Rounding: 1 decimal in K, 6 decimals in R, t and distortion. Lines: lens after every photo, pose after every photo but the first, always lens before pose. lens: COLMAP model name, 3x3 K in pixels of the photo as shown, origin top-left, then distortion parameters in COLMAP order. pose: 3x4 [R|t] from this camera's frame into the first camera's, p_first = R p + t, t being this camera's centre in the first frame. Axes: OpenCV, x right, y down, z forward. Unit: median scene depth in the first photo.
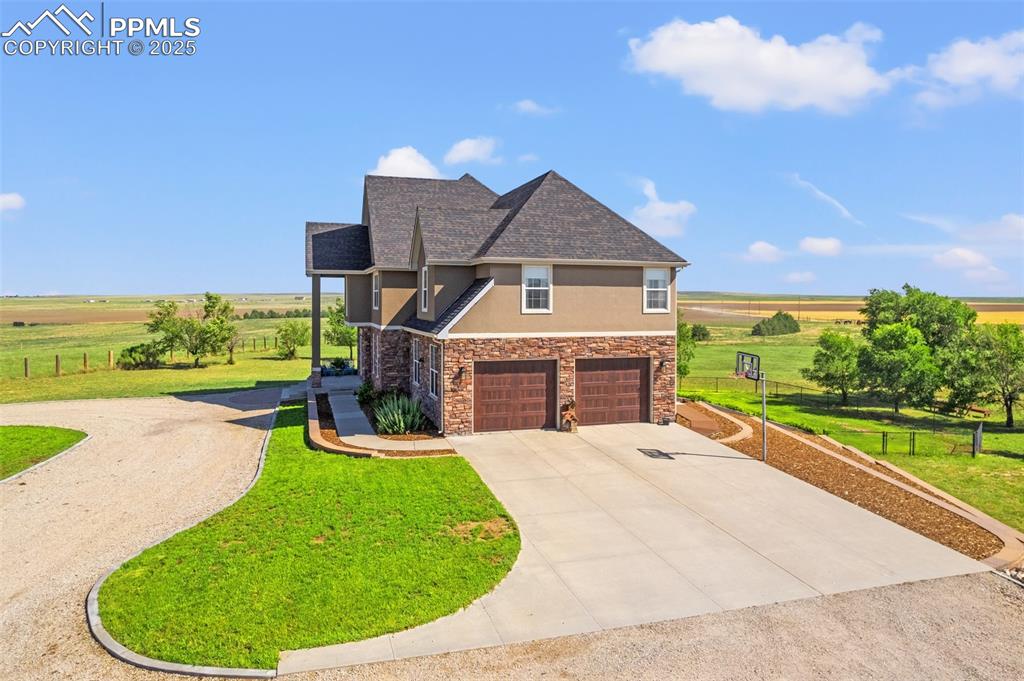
lens RADIAL K [[654.0, 0, 512.0], [0, 654.0, 340.5], [0, 0, 1]] dist [-0.115405, 0.101156]
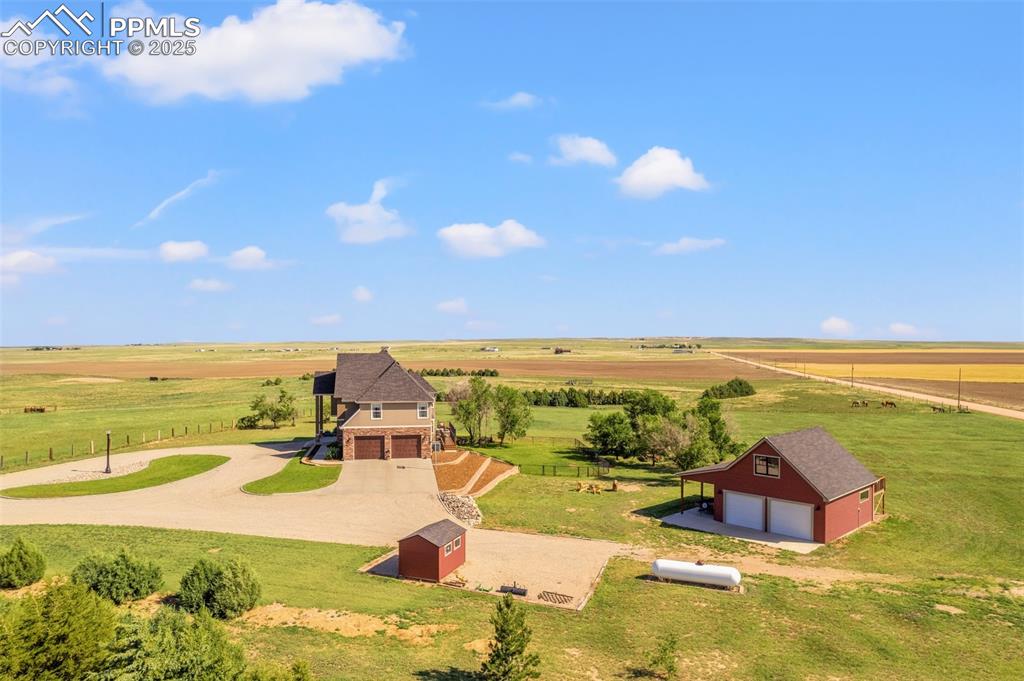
lens RADIAL K [[654.0, 0, 512.0], [0, 654.0, 340.5], [0, 0, 1]] dist [-0.115405, 0.101156]
pose [[0.991255, -0.007285, -0.131757, 0.963302], [-0.001783, 0.997644, -0.068575, -0.184390], [0.131946, 0.068210, 0.988907, -1.715010]]
